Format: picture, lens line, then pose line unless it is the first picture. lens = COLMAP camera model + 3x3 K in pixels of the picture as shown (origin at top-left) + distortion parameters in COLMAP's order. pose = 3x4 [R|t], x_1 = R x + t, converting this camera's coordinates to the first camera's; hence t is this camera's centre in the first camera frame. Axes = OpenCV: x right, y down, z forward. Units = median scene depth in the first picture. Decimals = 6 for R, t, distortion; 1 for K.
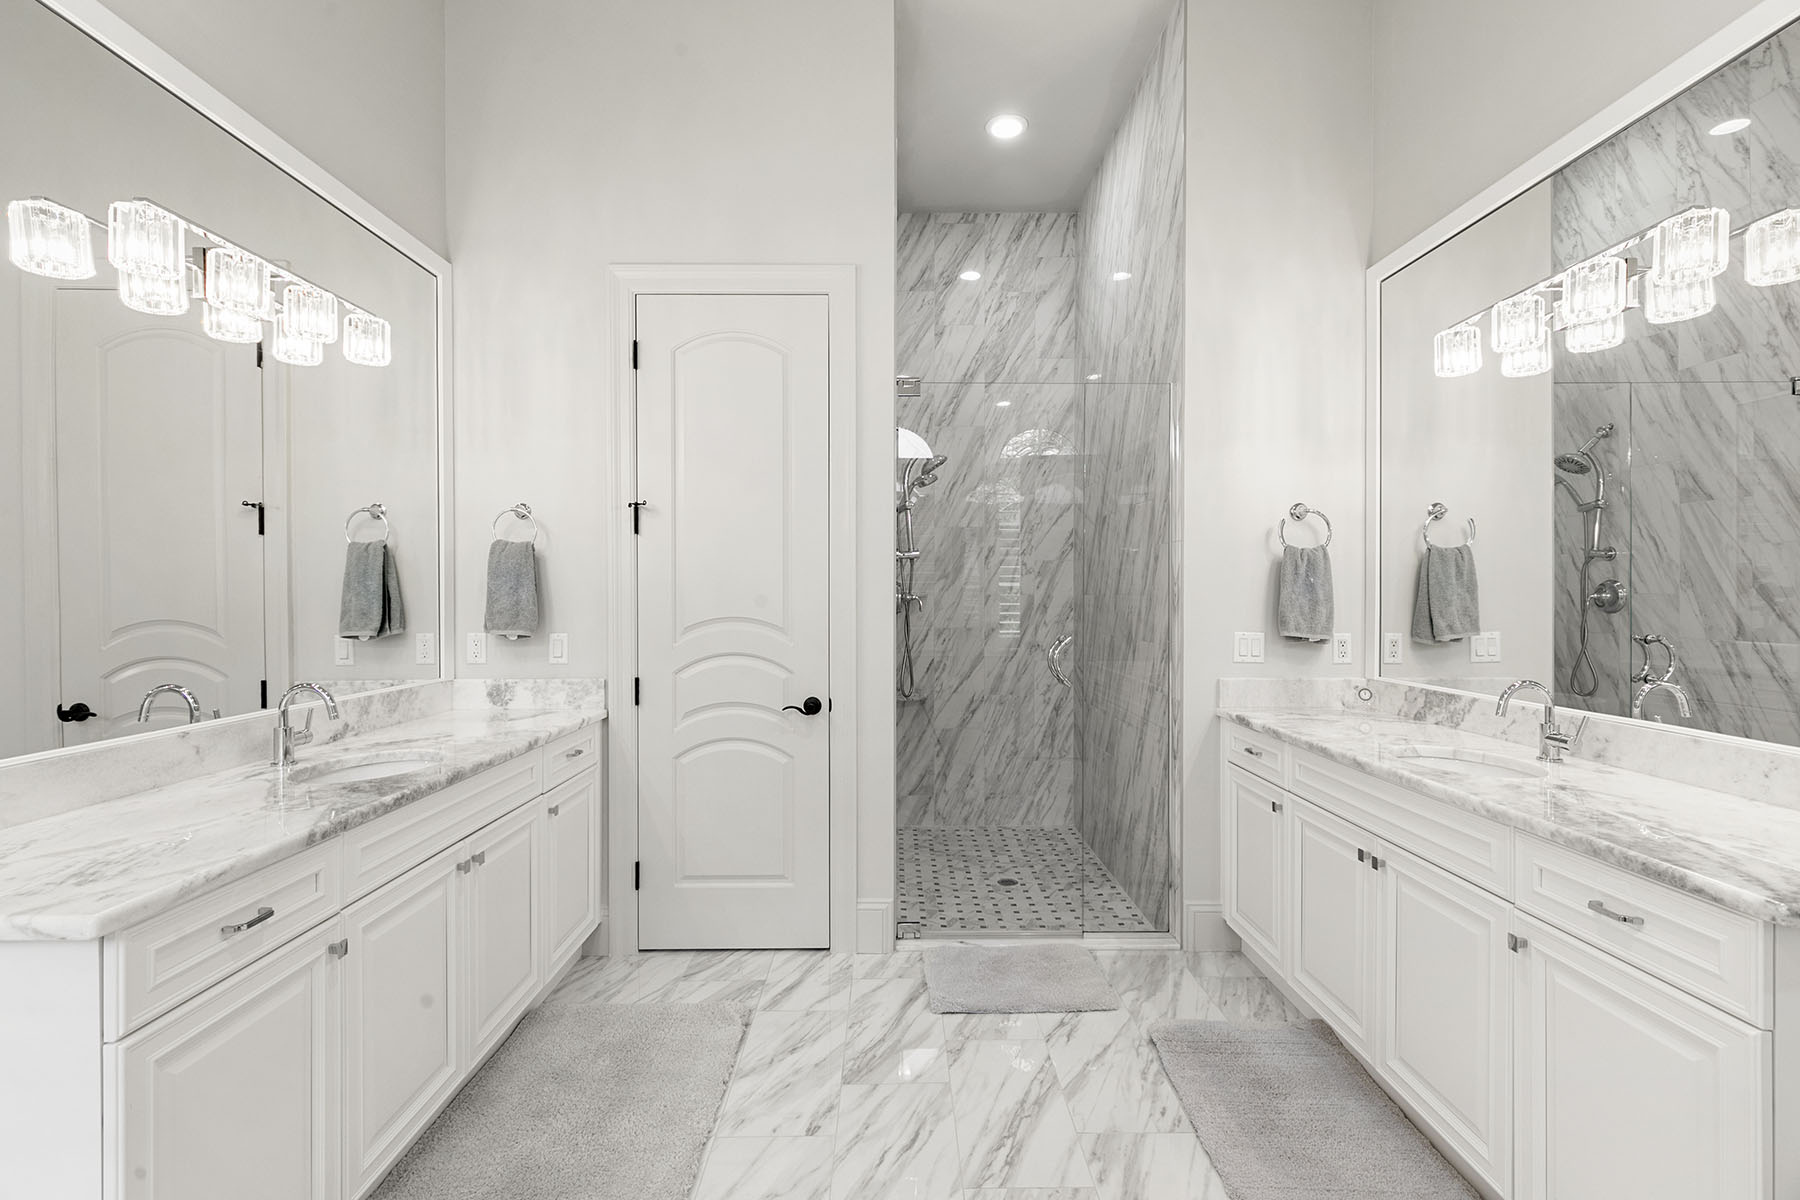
lens RADIAL K [[803.4, 0, 903.7], [0, 803.4, 599.3], [0, 0, 1]] dist [0.004208, -0.001123]
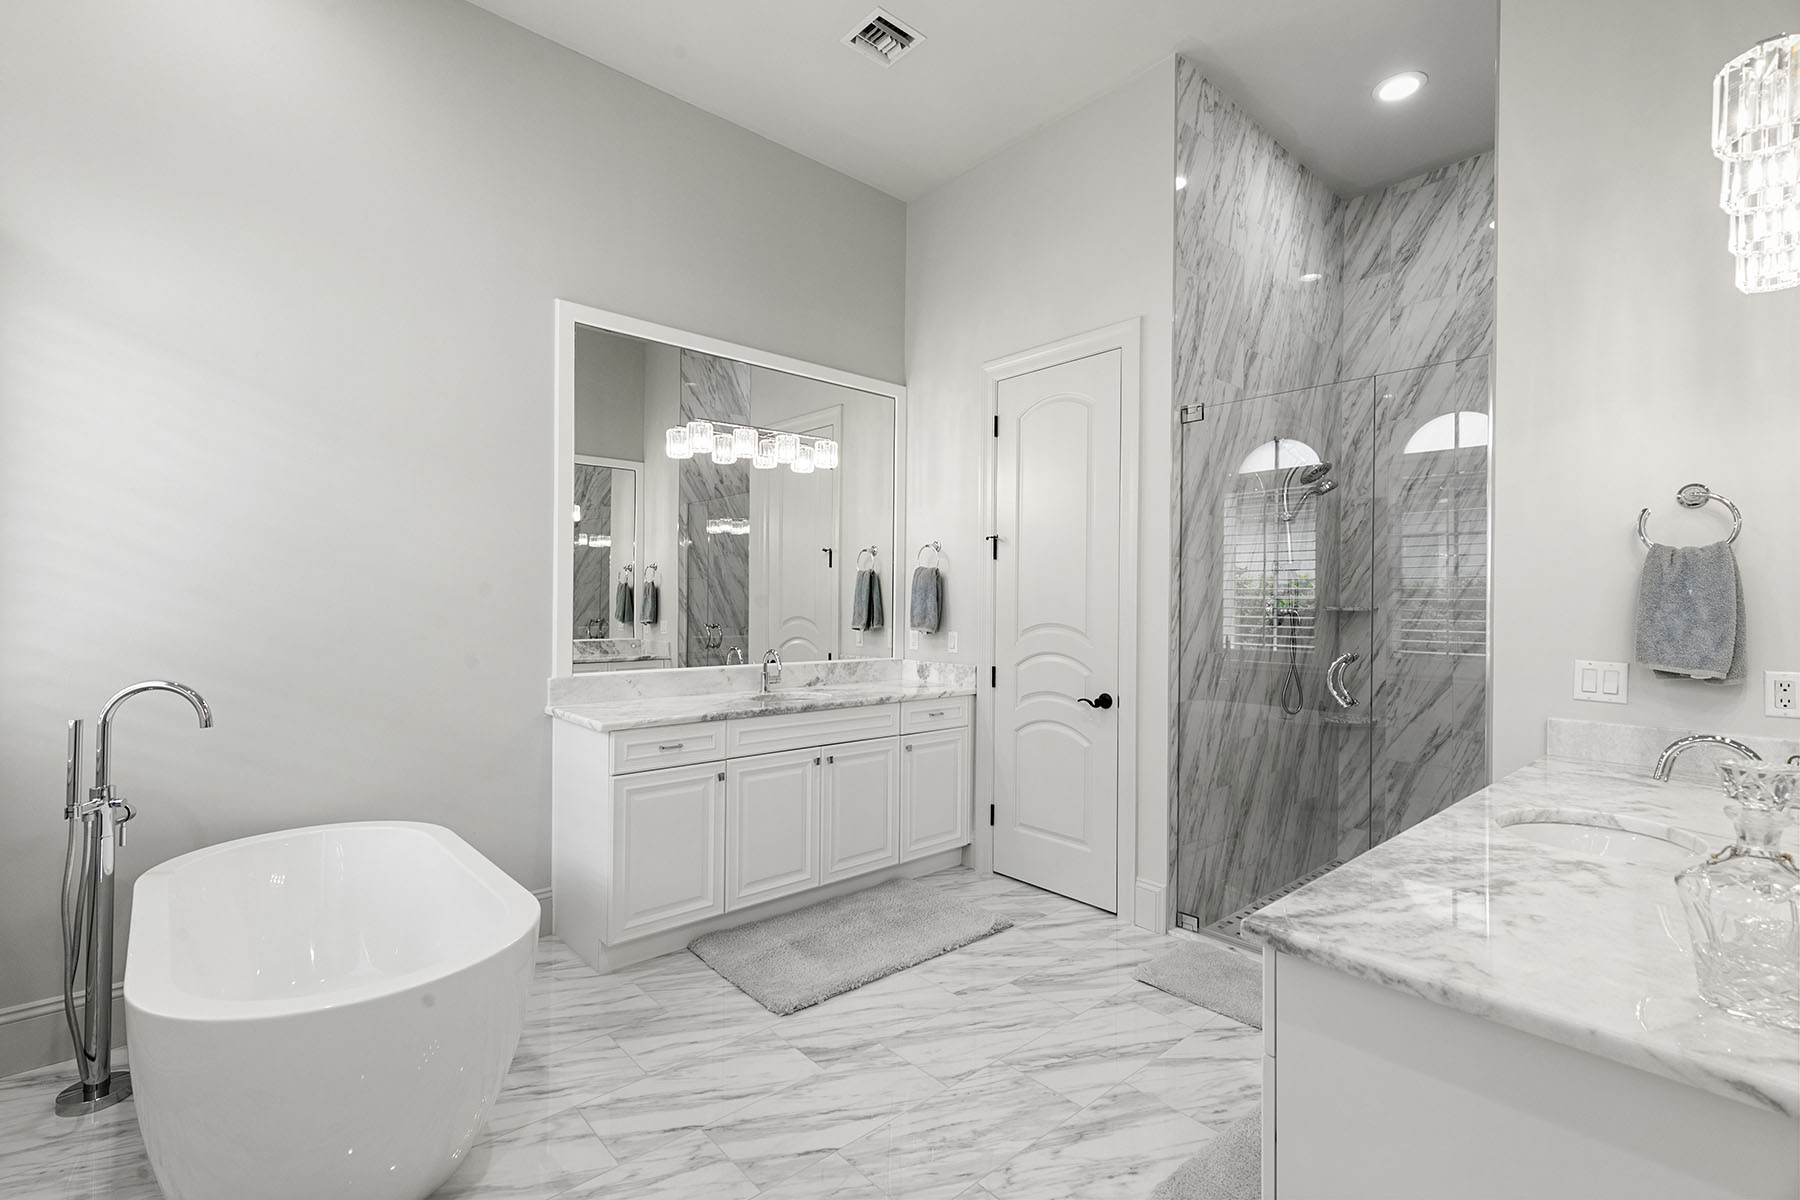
lens RADIAL K [[803.4, 0, 903.7], [0, 803.4, 599.3], [0, 0, 1]] dist [0.004208, -0.001123]
pose [[0.654666, 0.004429, -0.755906, 0.583598], [-0.016703, 0.999823, -0.008608, -0.000425], [0.755734, 0.018261, 0.654624, 0.008960]]
